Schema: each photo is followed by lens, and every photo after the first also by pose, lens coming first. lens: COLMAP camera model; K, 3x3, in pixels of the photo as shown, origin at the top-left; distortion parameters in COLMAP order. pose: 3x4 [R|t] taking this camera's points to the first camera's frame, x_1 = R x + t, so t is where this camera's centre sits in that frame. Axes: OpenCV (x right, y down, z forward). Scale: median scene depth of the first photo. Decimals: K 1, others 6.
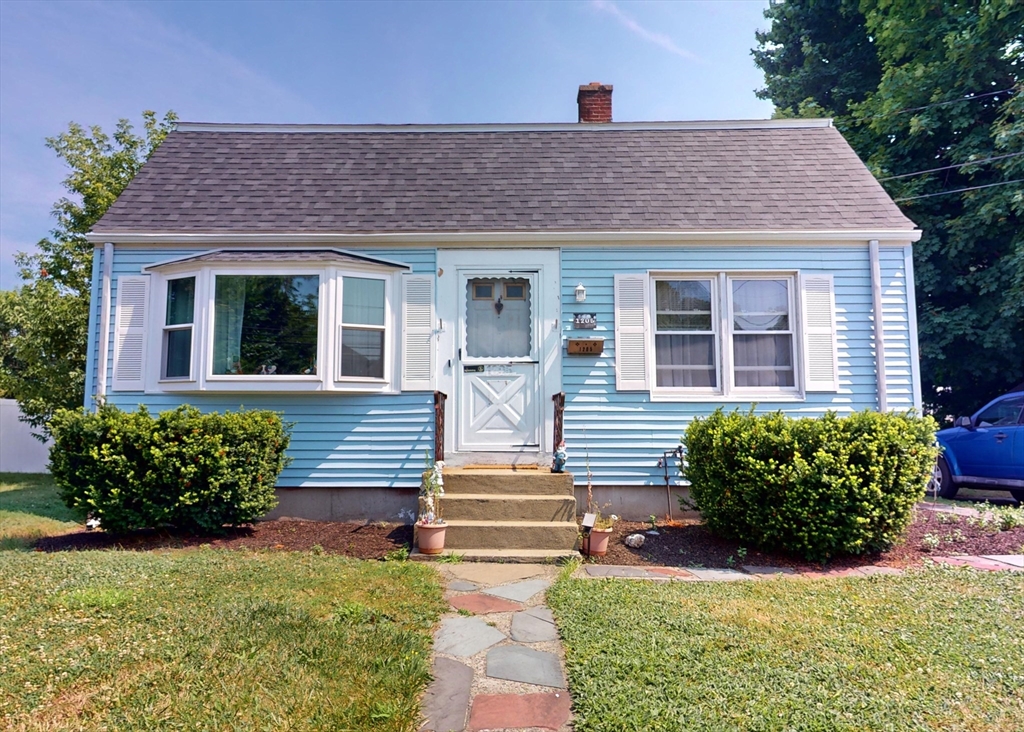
lens RADIAL K [[733.7, 0, 512.0], [0, 733.7, 366.0], [0, 0, 1]] dist [-0.006745, -0.002086]
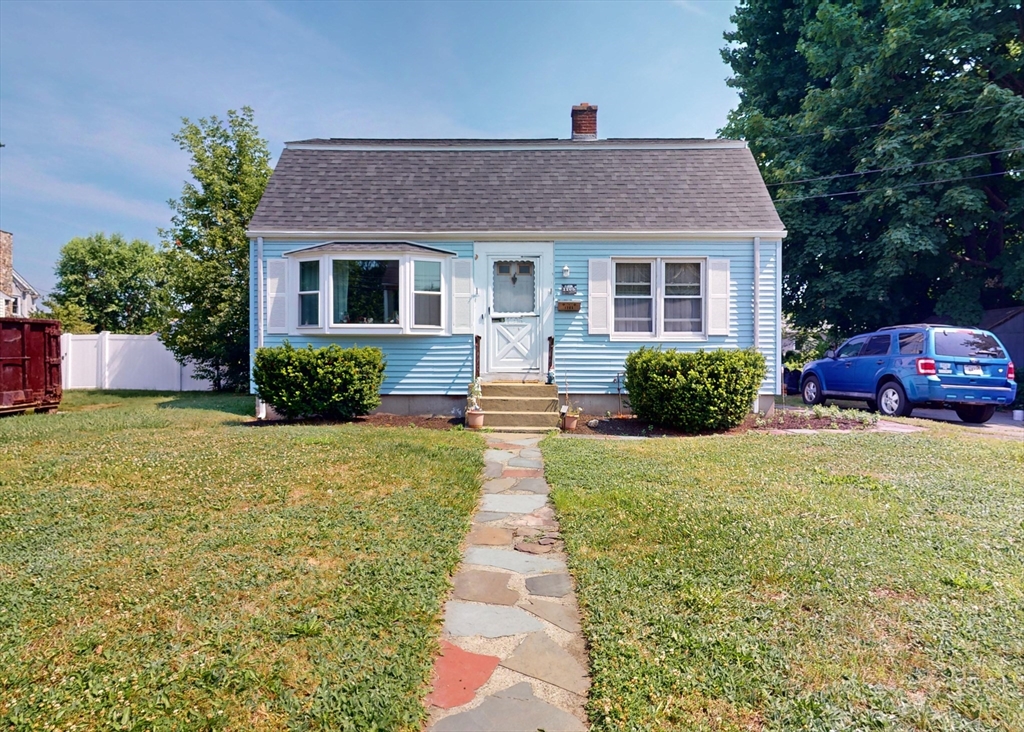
lens RADIAL K [[733.7, 0, 512.0], [0, 733.7, 366.0], [0, 0, 1]] dist [-0.006745, -0.002086]
pose [[0.999795, 0.002410, -0.020091, 0.009397], [-0.000477, 0.995411, 0.095690, -0.048361], [0.020229, -0.095661, 0.995208, -0.569525]]
